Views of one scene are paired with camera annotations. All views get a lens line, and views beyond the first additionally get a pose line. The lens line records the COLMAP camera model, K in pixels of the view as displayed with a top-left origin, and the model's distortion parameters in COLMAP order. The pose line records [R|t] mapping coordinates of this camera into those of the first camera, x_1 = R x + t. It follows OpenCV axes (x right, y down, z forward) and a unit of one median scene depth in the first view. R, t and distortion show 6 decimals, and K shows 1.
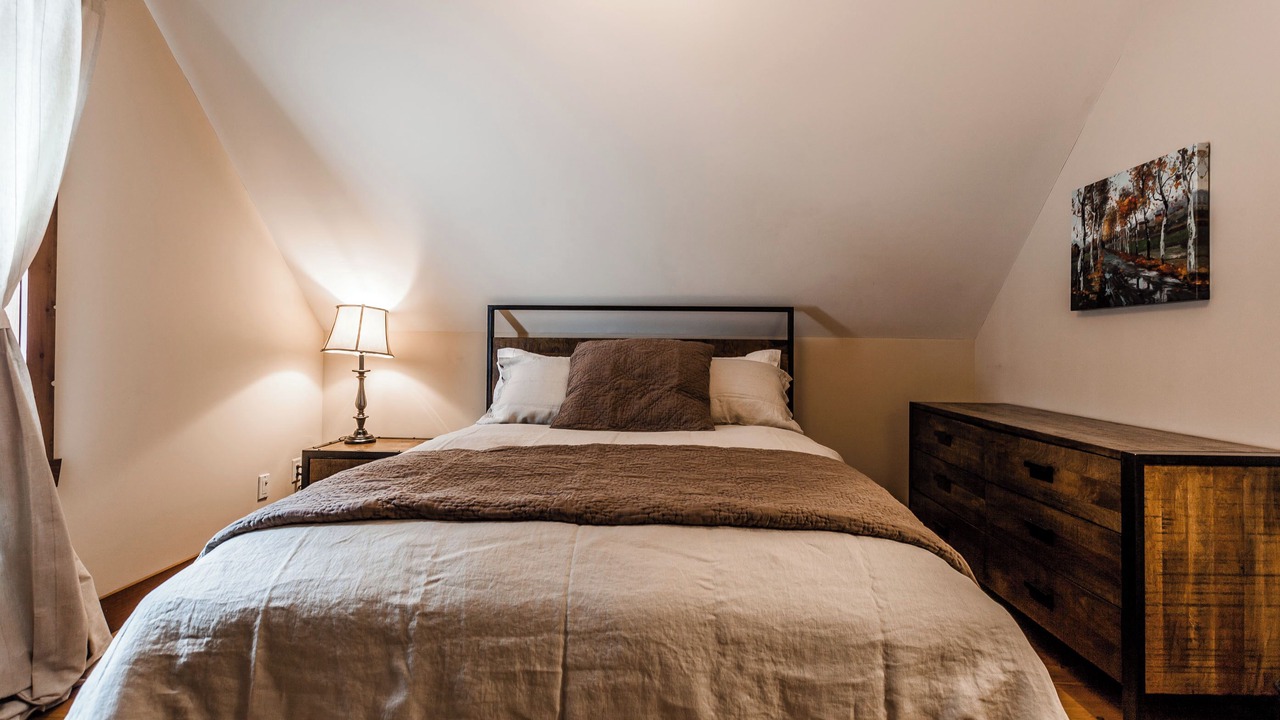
lens RADIAL K [[602.0, 0, 640.8], [0, 602.0, 350.8], [0, 0, 1]] dist [0.000008, 0.001495]
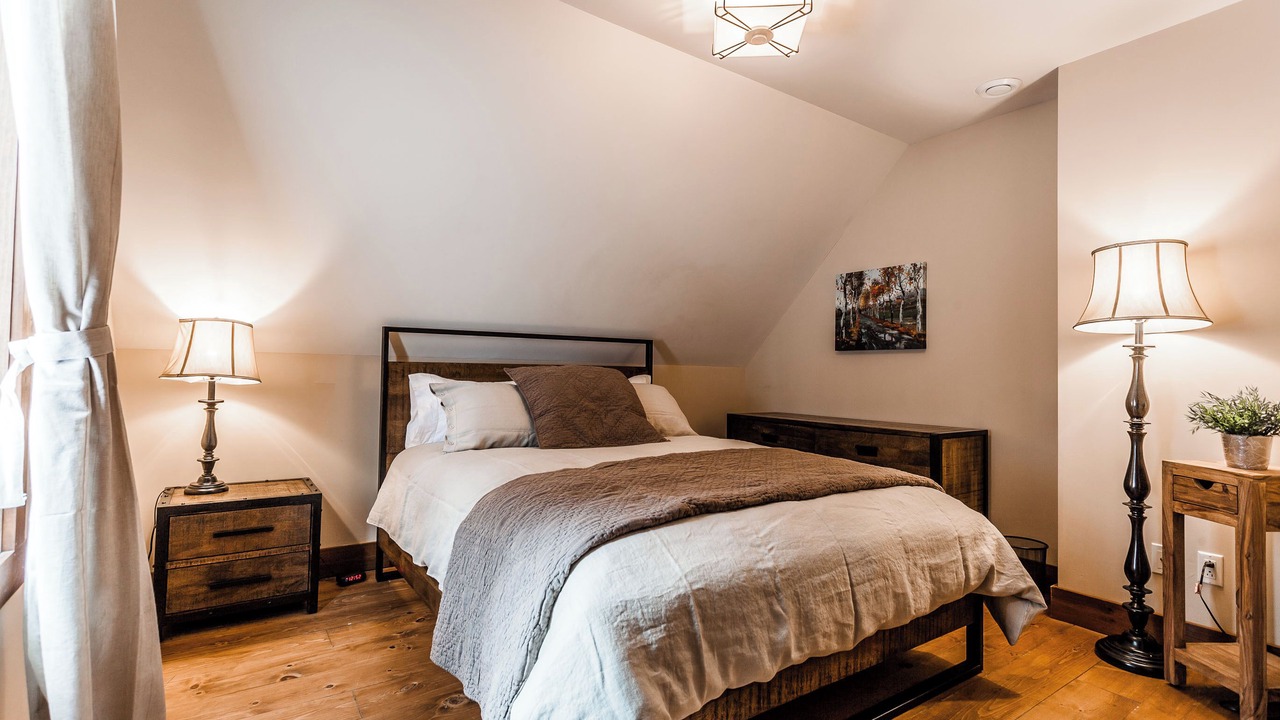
lens RADIAL K [[602.0, 0, 645.9], [0, 602.0, 368.7], [0, 0, 1]] dist [0.000008, 0.001495]
pose [[0.807437, 0.006068, 0.589922, -0.792995], [-0.002862, 0.999976, -0.006369, -0.010906], [-0.589946, 0.003455, 0.807435, 0.033250]]
